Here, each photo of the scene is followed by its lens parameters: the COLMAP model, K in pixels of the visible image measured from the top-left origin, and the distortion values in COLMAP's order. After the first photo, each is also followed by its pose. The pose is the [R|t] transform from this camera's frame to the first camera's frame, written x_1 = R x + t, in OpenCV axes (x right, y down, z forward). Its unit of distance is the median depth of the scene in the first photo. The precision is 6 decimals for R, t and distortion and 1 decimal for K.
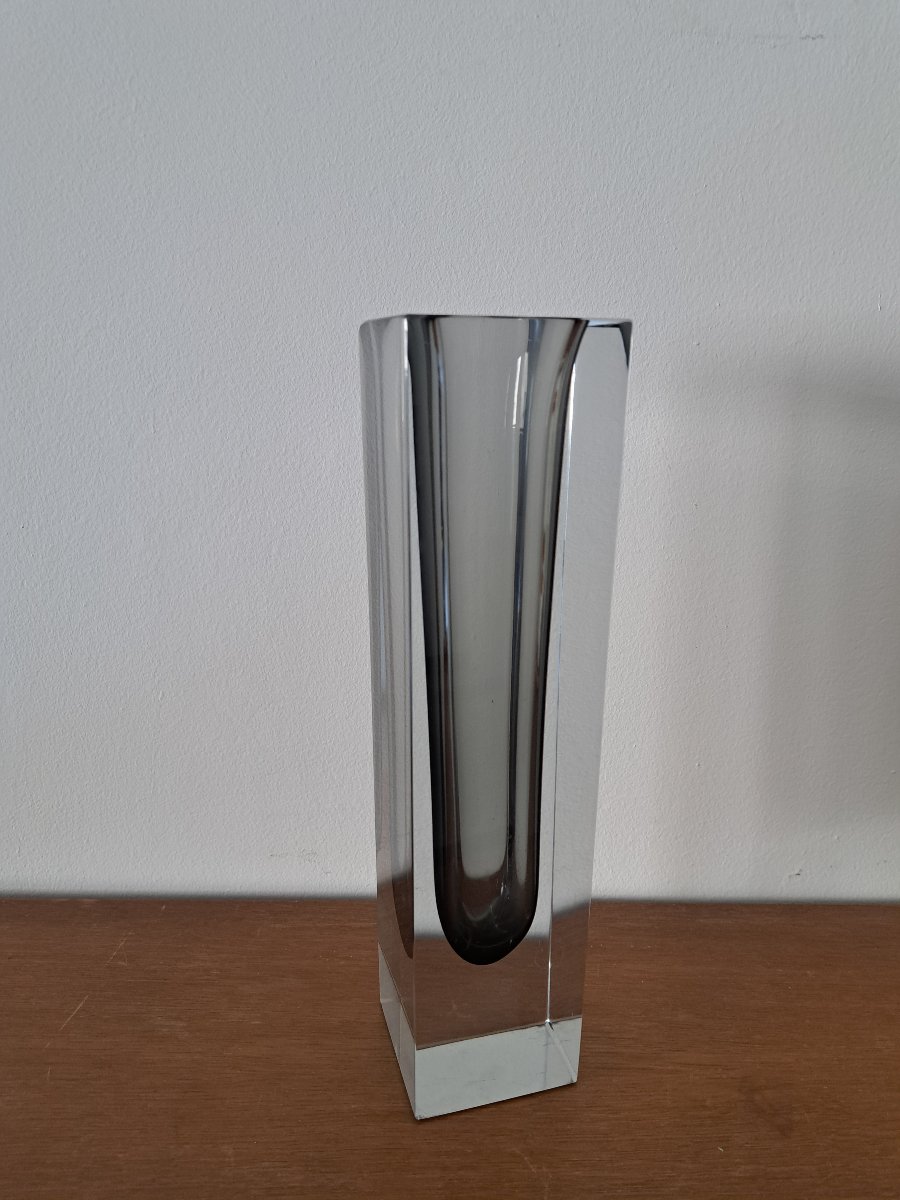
lens RADIAL K [[848.6, 0, 448.8], [0, 848.6, 592.8], [0, 0, 1]] dist [-0.000811, 0.001241]
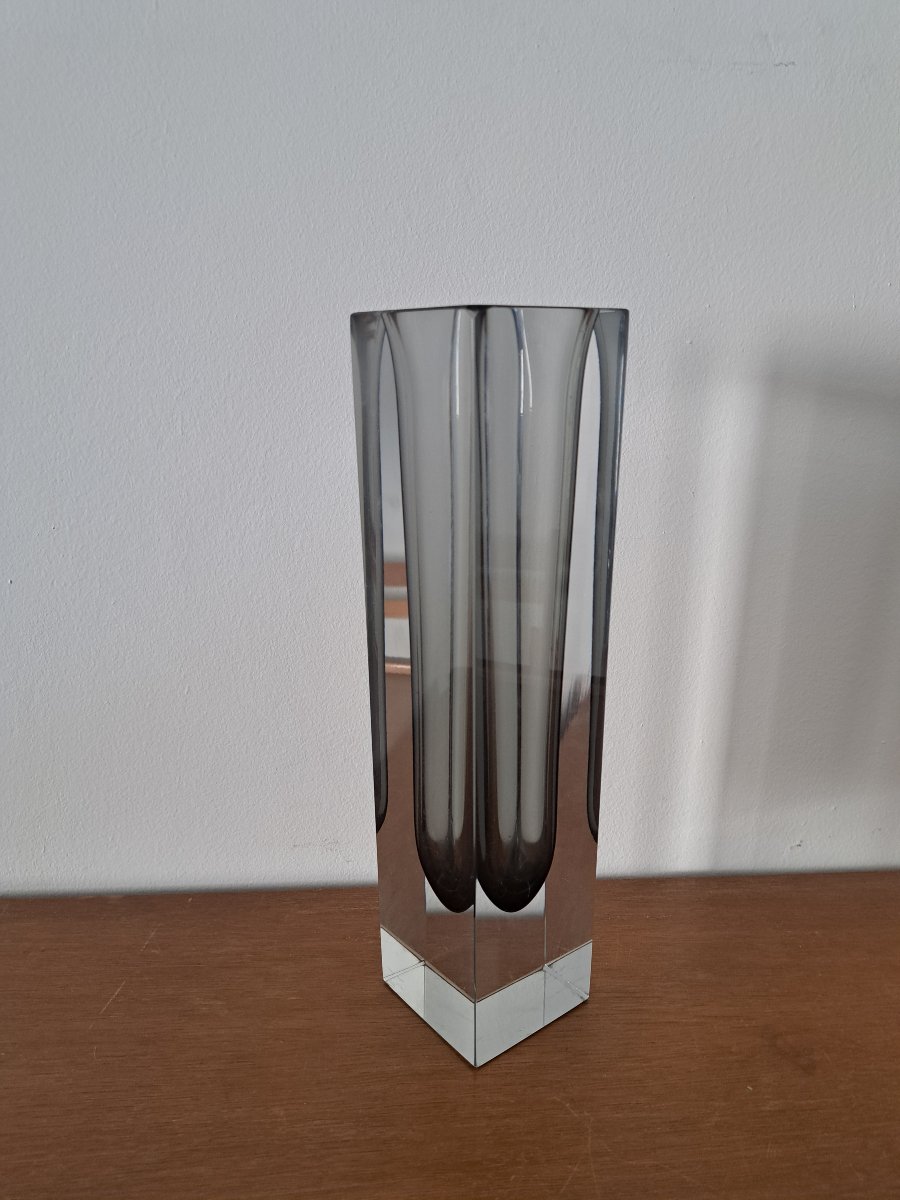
lens RADIAL K [[841.9, 0, 449.8], [0, 841.9, 593.6], [0, 0, 1]] dist [0.004068, -0.004570]
pose [[0.998941, -0.025873, 0.038049, -0.065634], [0.027504, 0.998696, -0.043002, 0.067619], [-0.036887, 0.044003, 0.998350, -0.049683]]
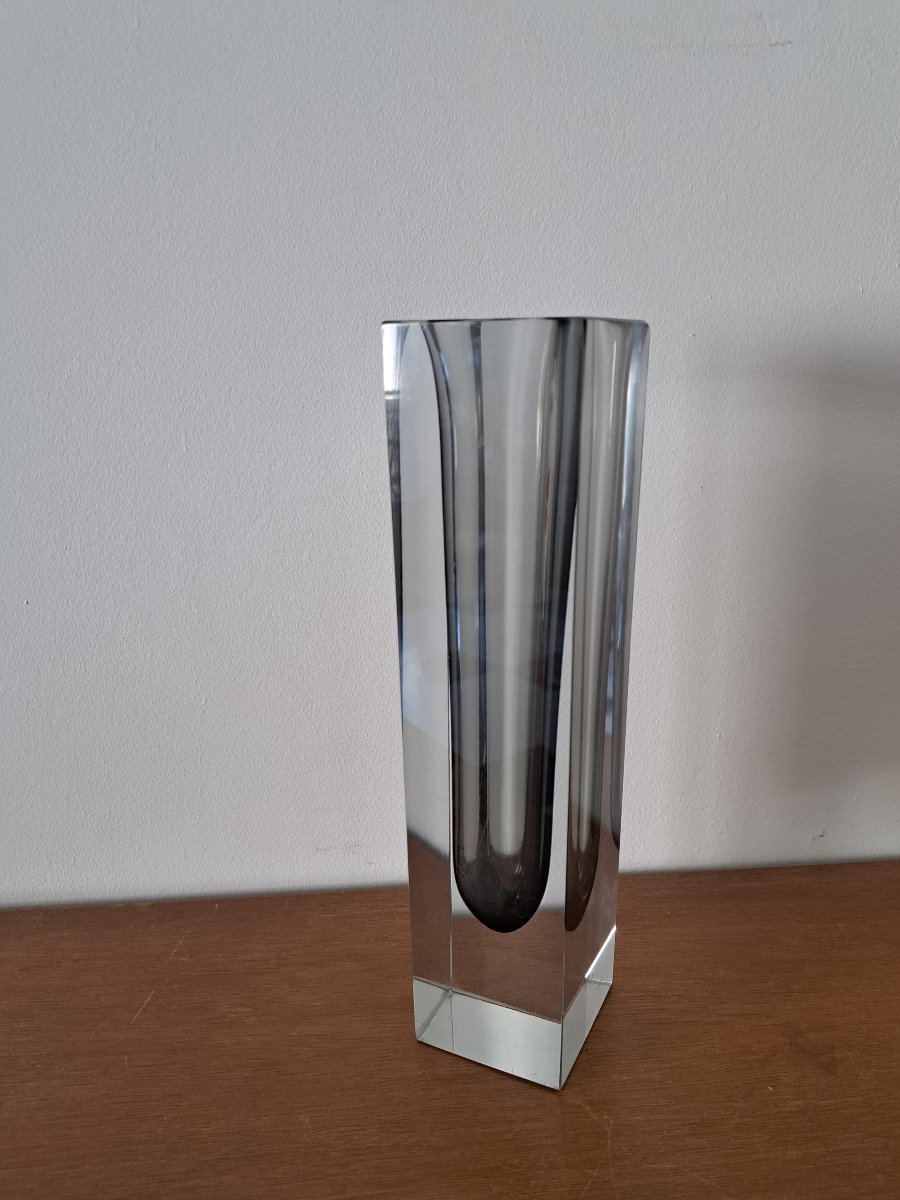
lens RADIAL K [[841.9, 0, 449.8], [0, 841.9, 593.6], [0, 0, 1]] dist [0.004068, -0.004570]
pose [[0.998004, -0.063115, 0.002212, -0.035574], [0.063145, 0.997846, -0.017764, 0.030644], [-0.001086, 0.017868, 0.999840, -0.051178]]
